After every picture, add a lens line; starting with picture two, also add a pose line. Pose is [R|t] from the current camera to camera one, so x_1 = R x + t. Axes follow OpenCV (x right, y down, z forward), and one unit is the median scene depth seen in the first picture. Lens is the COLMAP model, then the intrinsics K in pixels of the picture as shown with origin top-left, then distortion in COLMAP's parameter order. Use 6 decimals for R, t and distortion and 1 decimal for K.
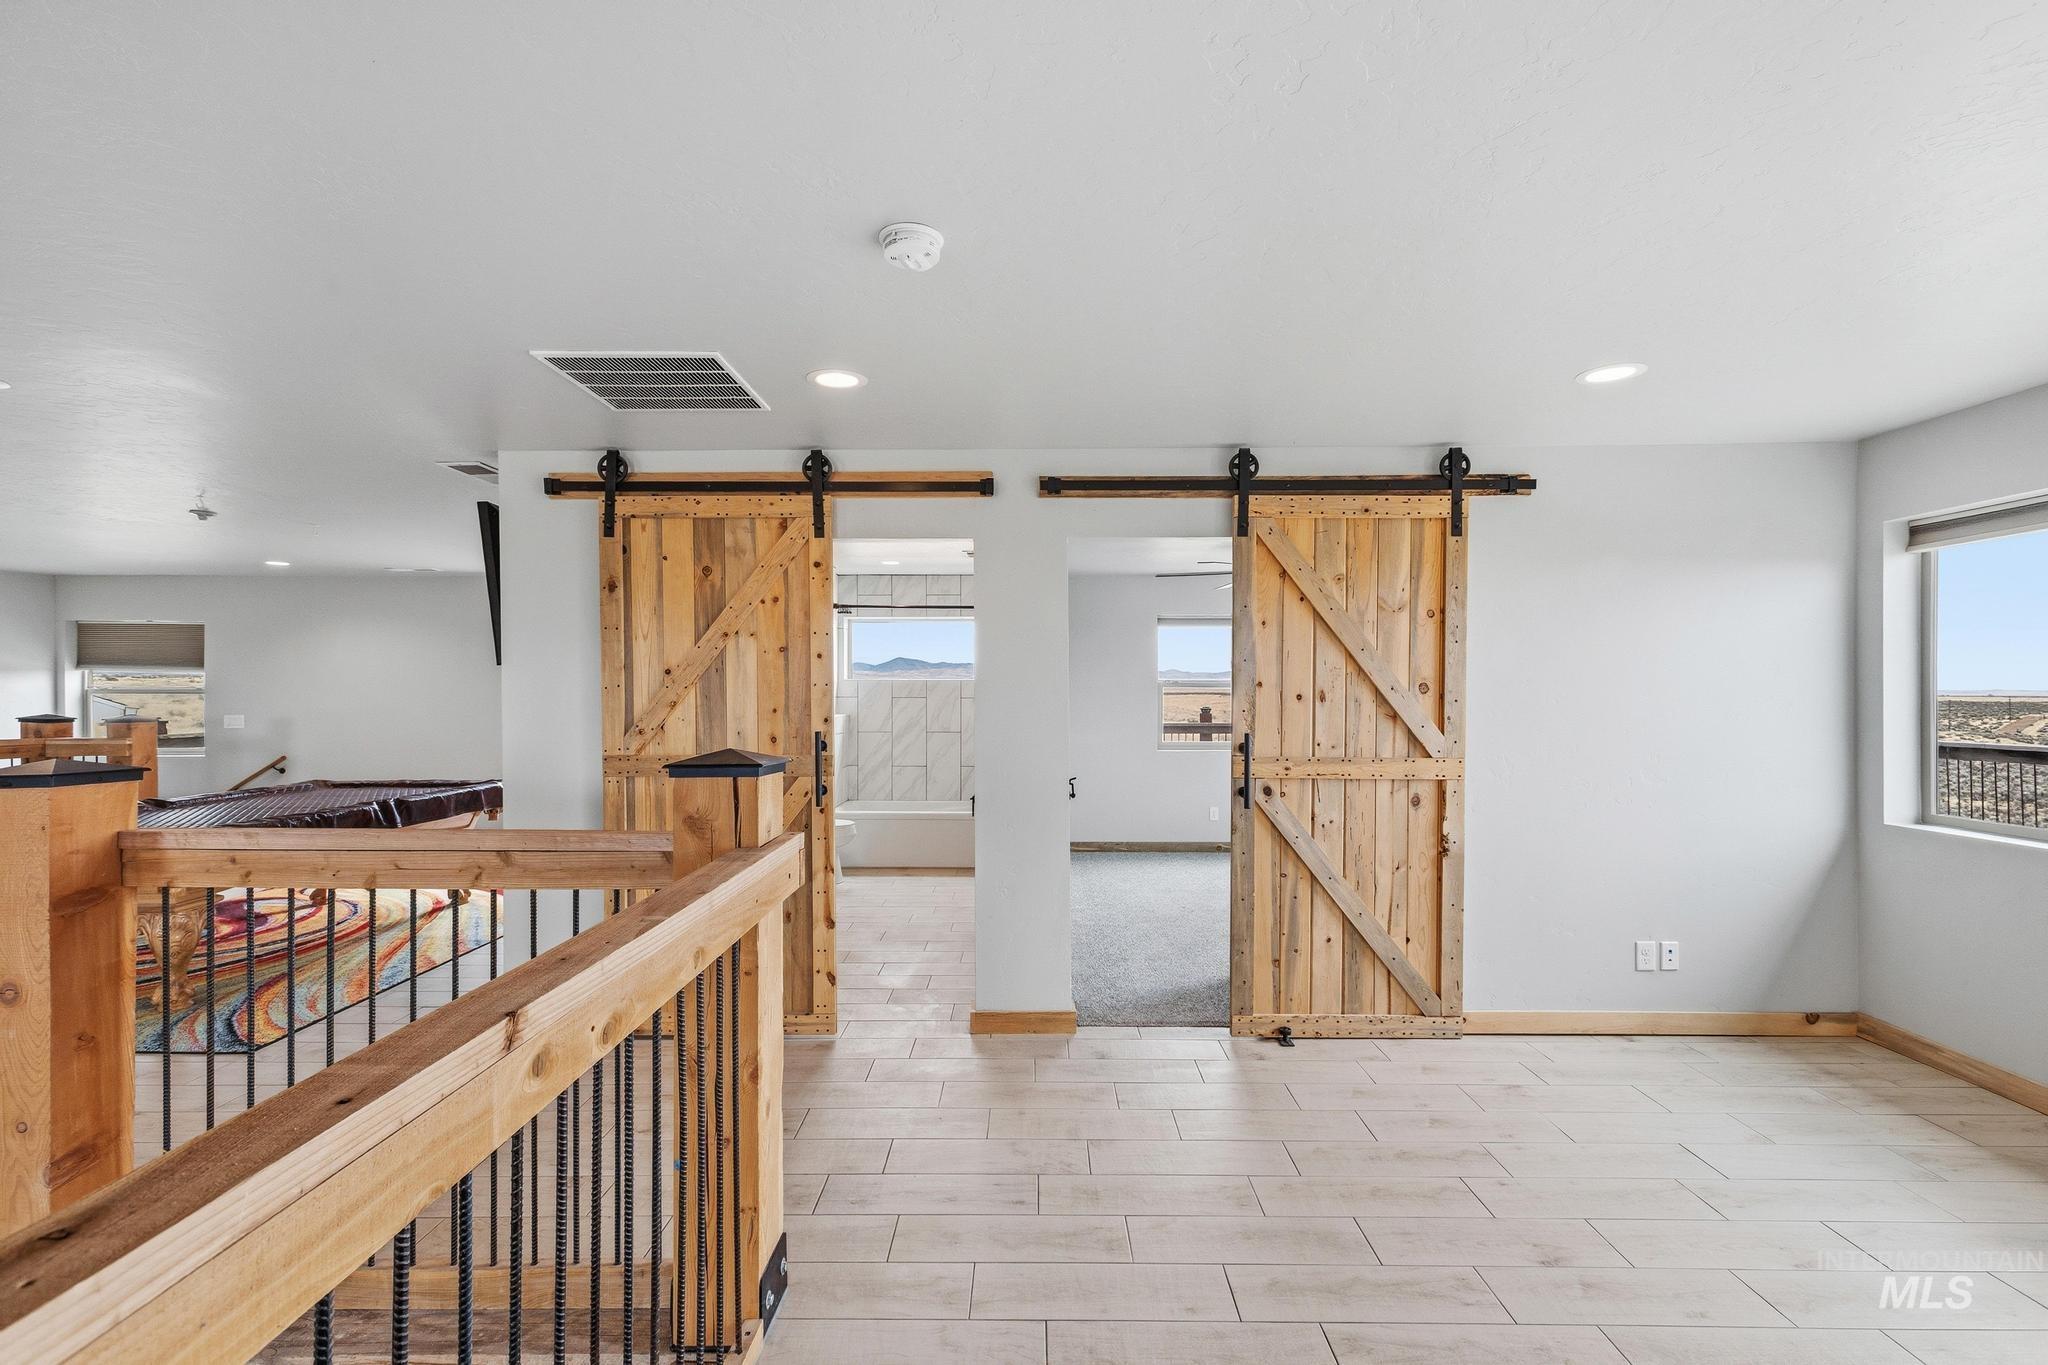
lens RADIAL K [[912.7, 0, 1000.0], [0, 912.7, 700.9], [0, 0, 1]] dist [0.022150, -0.002423]
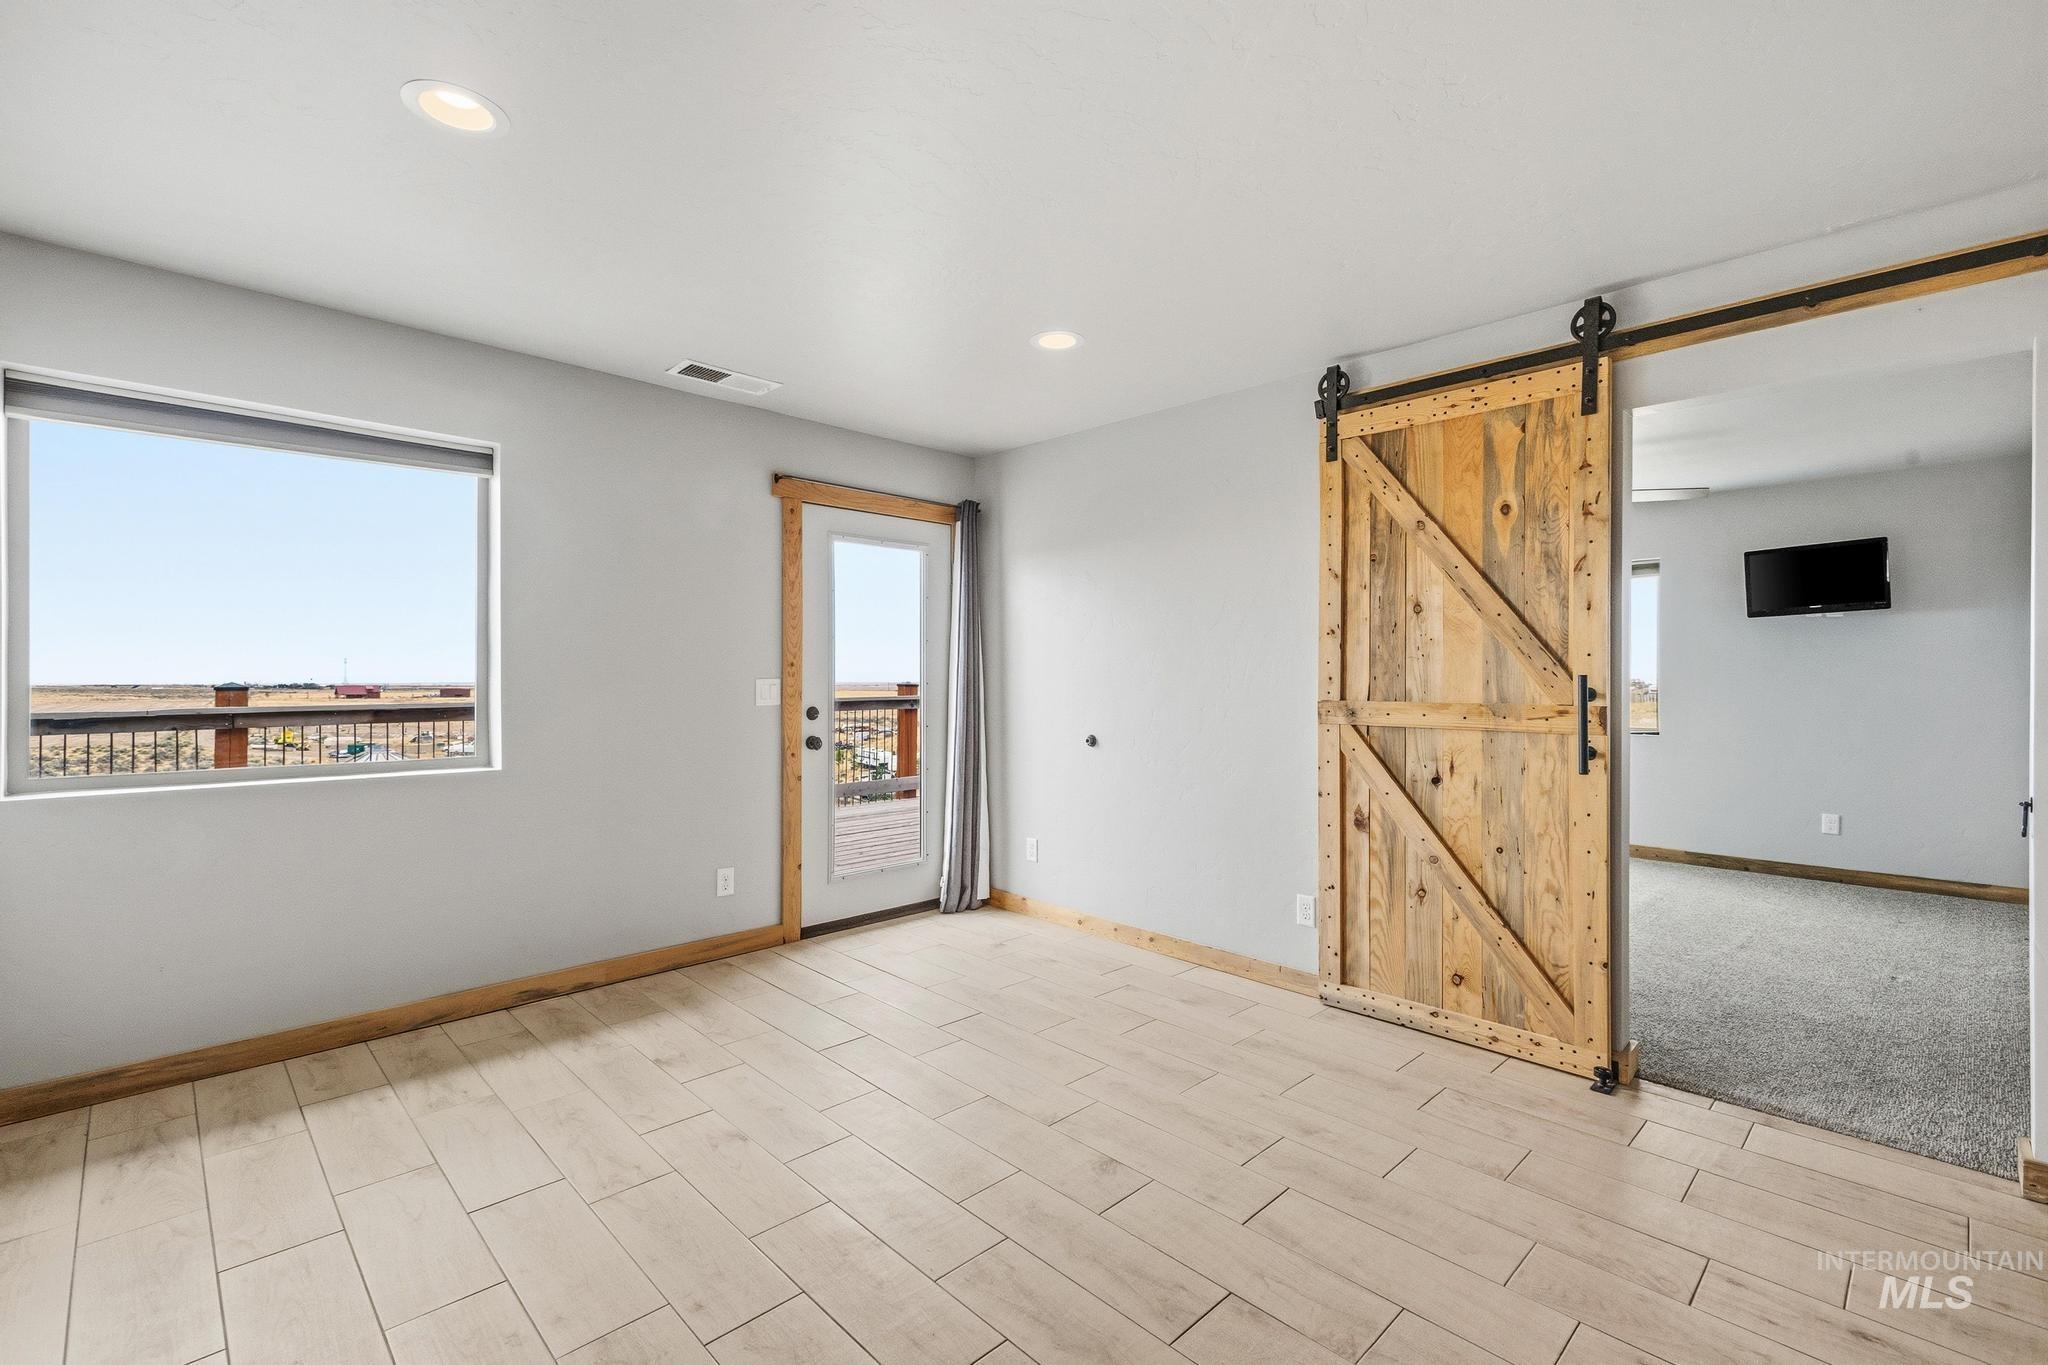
lens RADIAL K [[912.7, 0, 1039.5], [0, 912.7, 673.9], [0, 0, 1]] dist [0.022150, -0.002423]
pose [[-0.723958, 0.006475, 0.689814, -0.074525], [0.004308, 0.999979, -0.004866, 0.042276], [-0.689830, -0.000551, -0.723971, 0.891337]]
